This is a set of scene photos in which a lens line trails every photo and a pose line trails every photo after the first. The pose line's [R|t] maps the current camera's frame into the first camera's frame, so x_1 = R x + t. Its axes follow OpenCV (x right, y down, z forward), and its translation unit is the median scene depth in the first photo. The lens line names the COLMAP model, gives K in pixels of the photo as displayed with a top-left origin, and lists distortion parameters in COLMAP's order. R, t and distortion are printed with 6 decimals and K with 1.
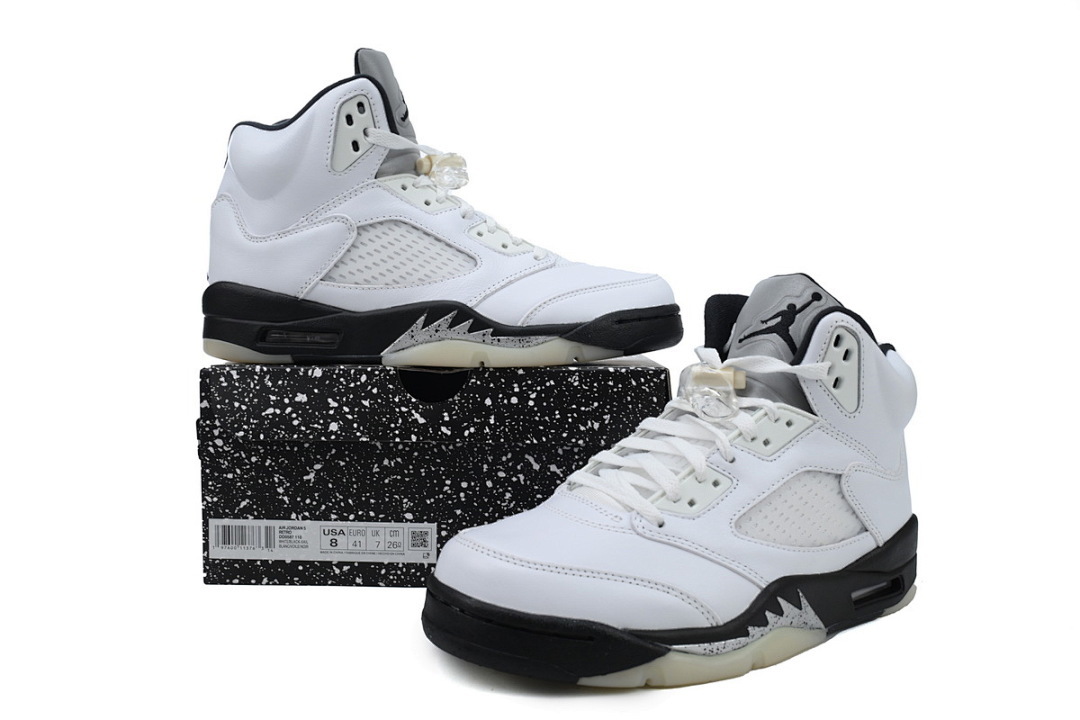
lens RADIAL K [[886.2, 0, 542.4], [0, 886.2, 359.8], [0, 0, 1]] dist [0.062588, -0.002858]
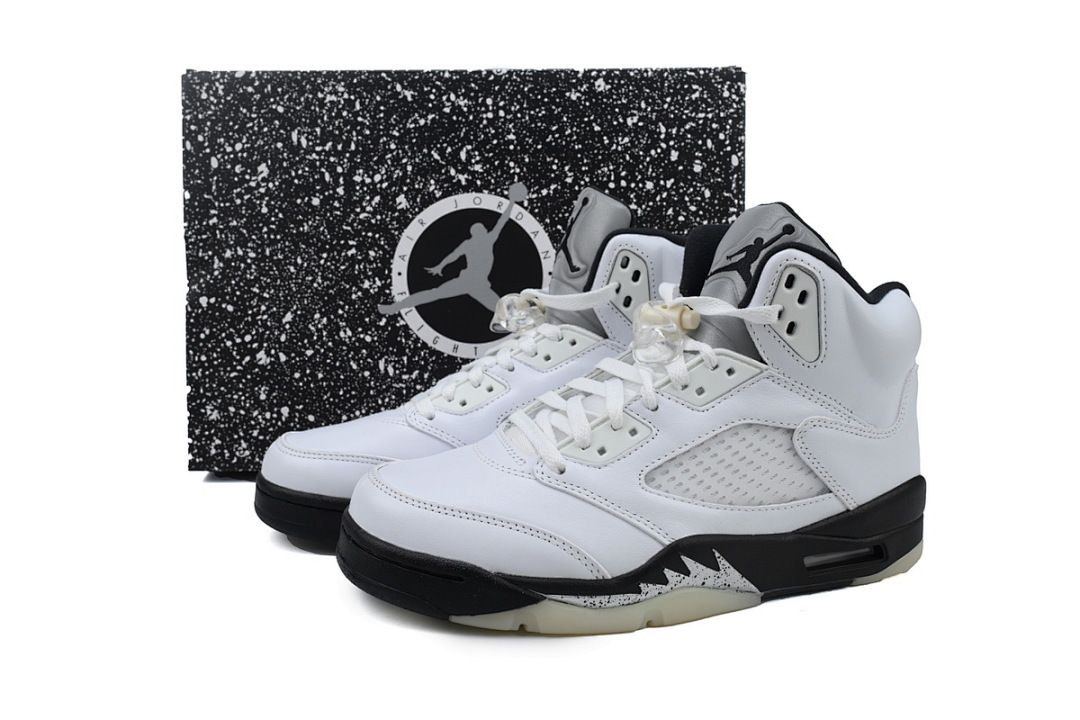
lens RADIAL K [[886.2, 0, 538.8], [0, 886.2, 361.0], [0, 0, 1]] dist [0.062588, -0.002858]
pose [[0.962425, 0.041883, -0.268297, 0.345196], [-0.015312, 0.994832, 0.100374, -0.028740], [0.271115, -0.092494, 0.958093, 0.077578]]
